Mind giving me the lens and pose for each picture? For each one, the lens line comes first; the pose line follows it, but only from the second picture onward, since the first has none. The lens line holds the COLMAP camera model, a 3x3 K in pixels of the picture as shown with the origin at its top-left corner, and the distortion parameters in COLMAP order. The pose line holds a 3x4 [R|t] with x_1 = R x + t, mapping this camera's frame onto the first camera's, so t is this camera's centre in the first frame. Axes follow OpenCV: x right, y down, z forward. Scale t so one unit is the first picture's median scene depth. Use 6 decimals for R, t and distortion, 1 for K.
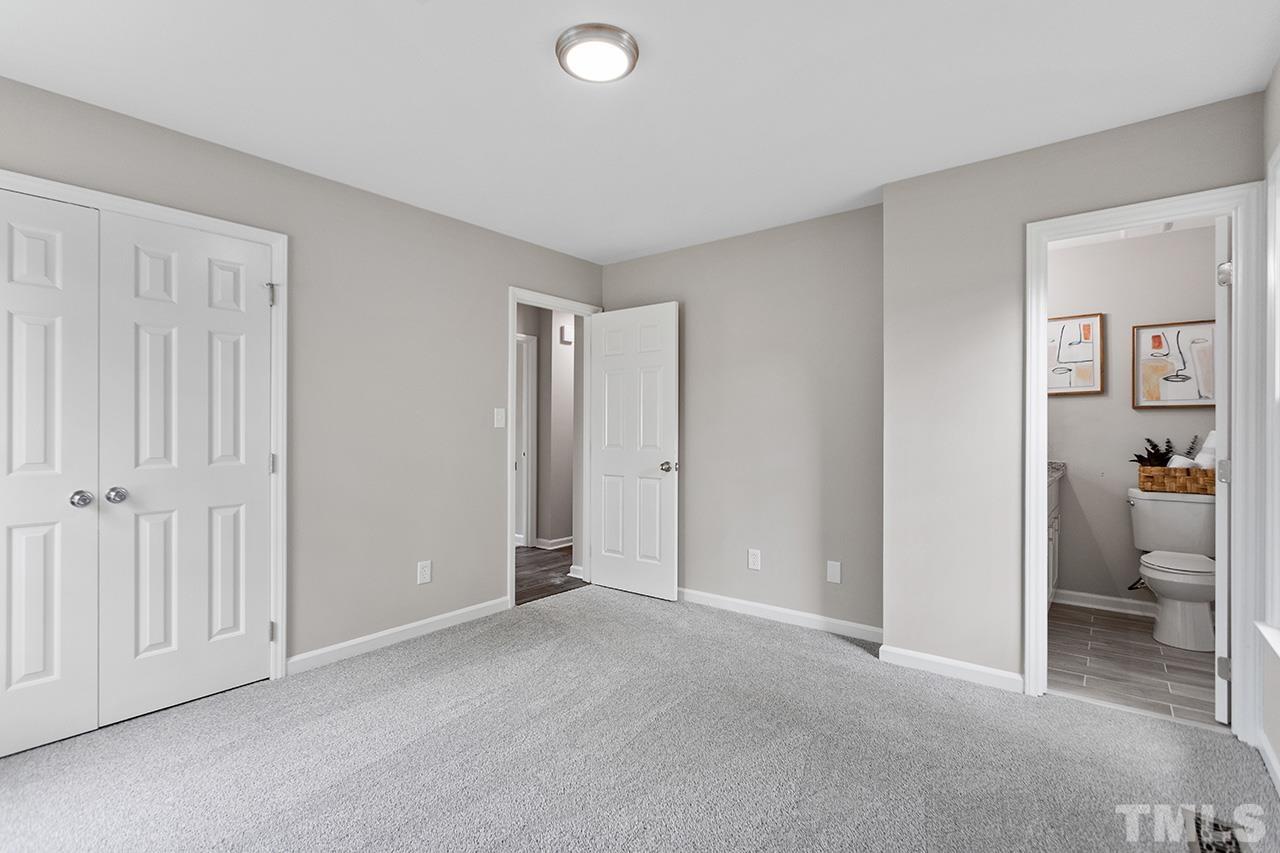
lens RADIAL K [[603.7, 0, 638.3], [0, 603.7, 424.1], [0, 0, 1]] dist [0.013161, 0.000893]
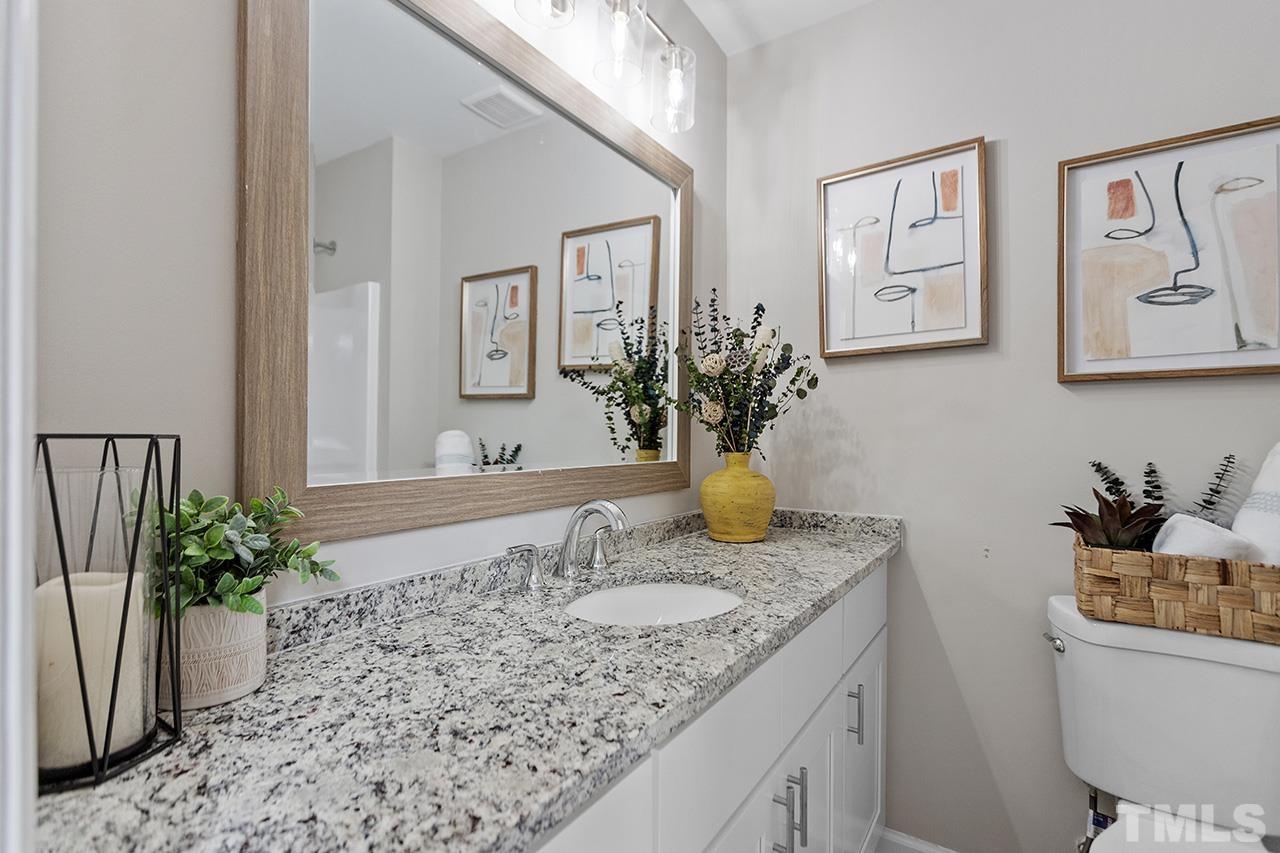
lens RADIAL K [[603.7, 0, 639.2], [0, 603.7, 429.2], [0, 0, 1]] dist [0.013161, 0.000893]
pose [[0.995833, -0.004091, 0.091106, 0.531894], [0.003975, 0.999991, 0.001453, 0.001723], [-0.091112, -0.001085, 0.995840, 0.665539]]
